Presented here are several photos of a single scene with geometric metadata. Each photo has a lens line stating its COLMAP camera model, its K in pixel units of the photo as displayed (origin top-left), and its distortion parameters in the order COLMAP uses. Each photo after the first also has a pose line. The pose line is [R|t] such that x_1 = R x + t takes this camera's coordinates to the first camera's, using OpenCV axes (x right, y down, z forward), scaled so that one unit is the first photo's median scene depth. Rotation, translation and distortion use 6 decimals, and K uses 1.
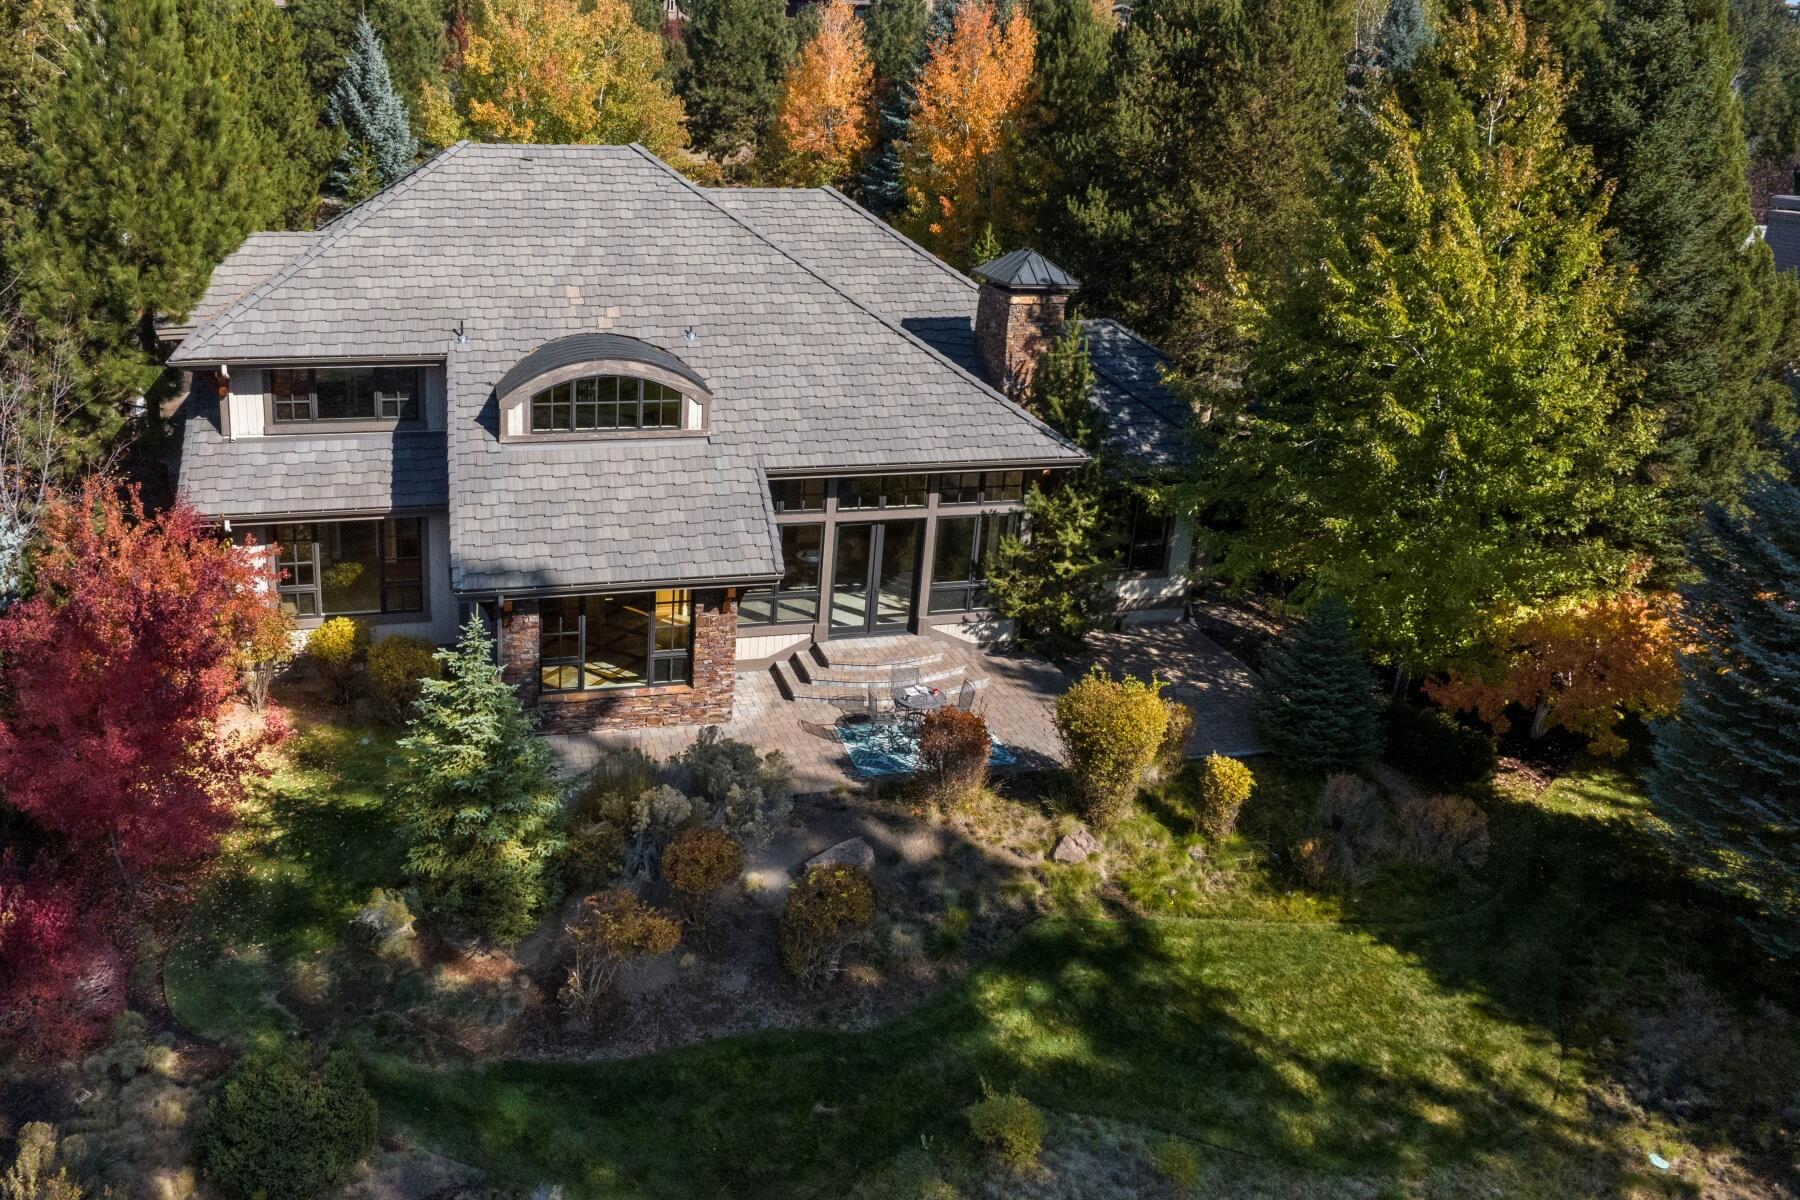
lens RADIAL K [[1475.6, 0, 904.1], [0, 1475.6, 602.4], [0, 0, 1]] dist [-0.000201, -0.004063]
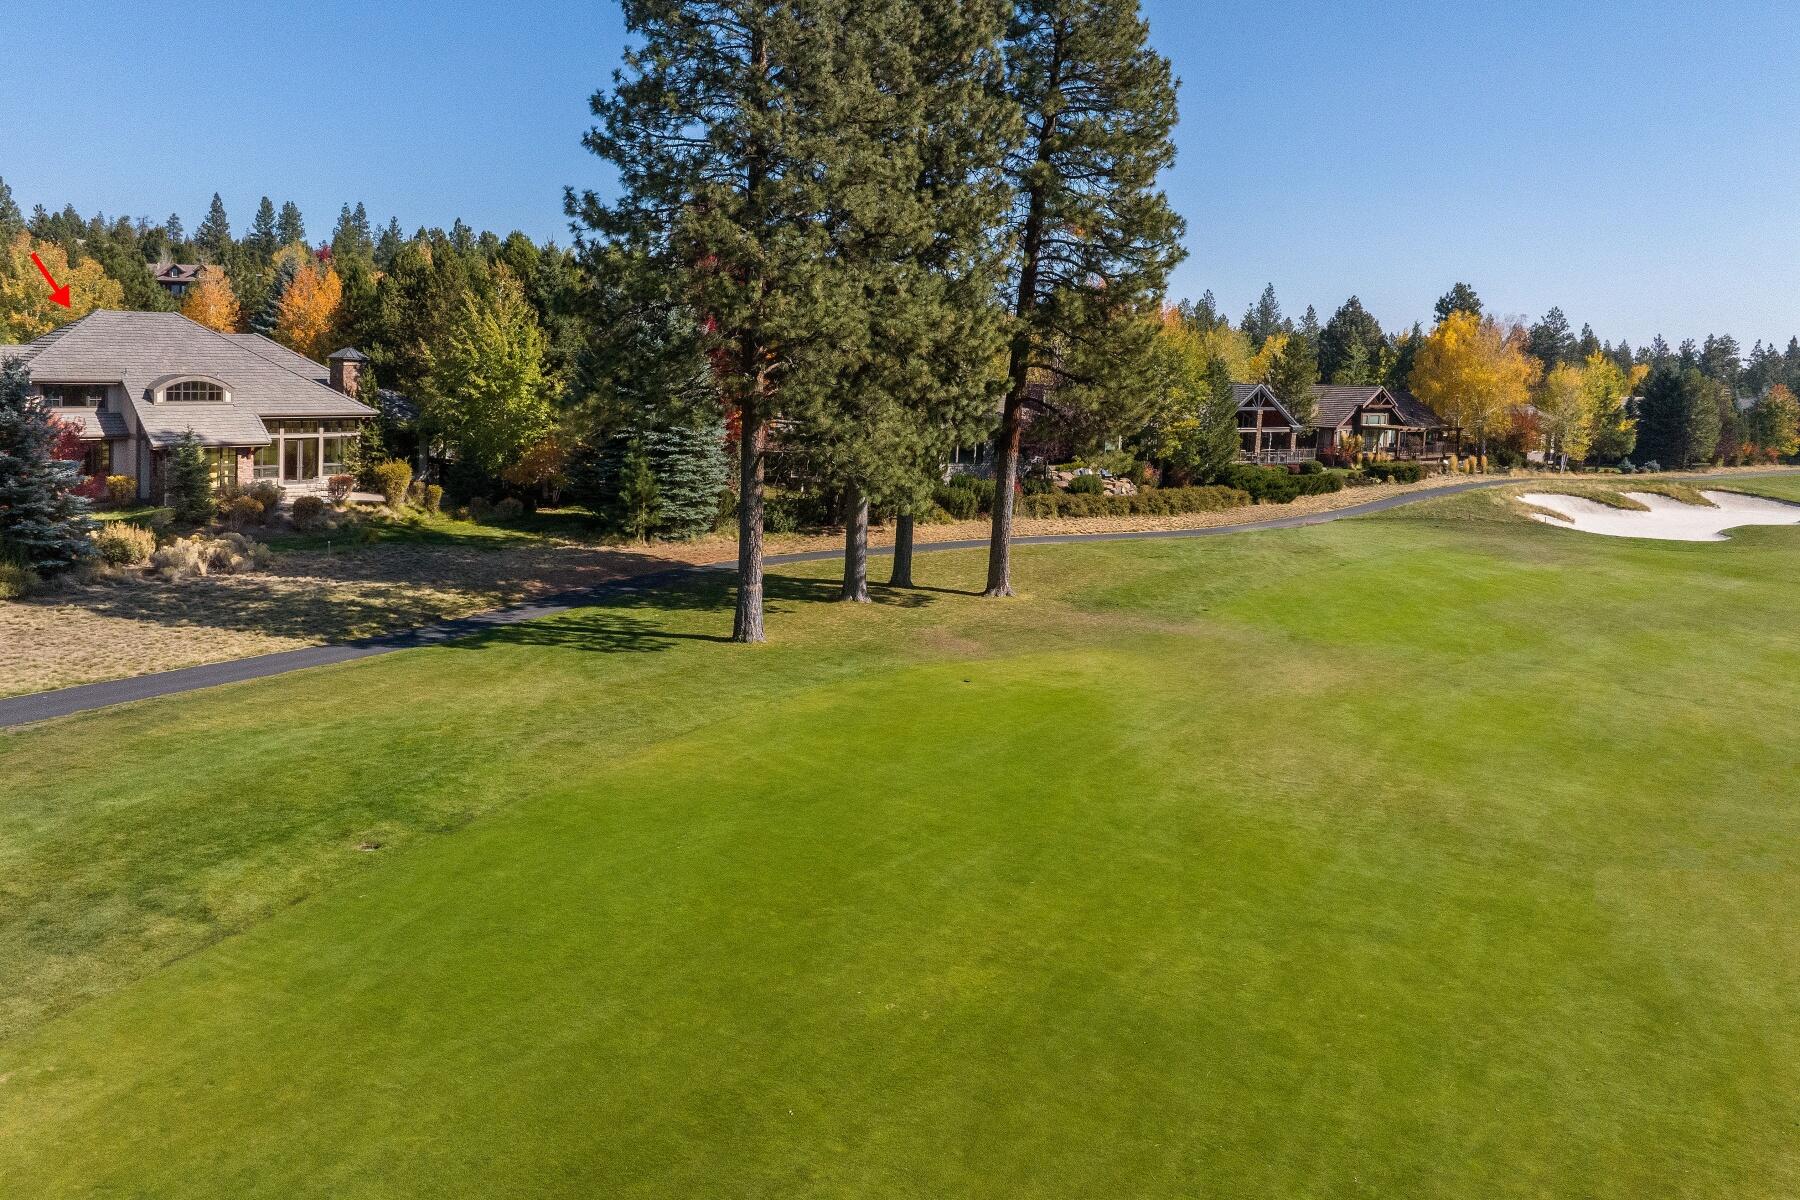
lens RADIAL K [[1475.6, 0, 900.6], [0, 1475.6, 594.4], [0, 0, 1]] dist [-0.000201, -0.004063]
pose [[0.900201, -0.077743, 0.428480, -0.209871], [0.155858, 0.976276, -0.150310, 0.808997], [-0.406629, 0.202091, 0.890961, -1.819301]]
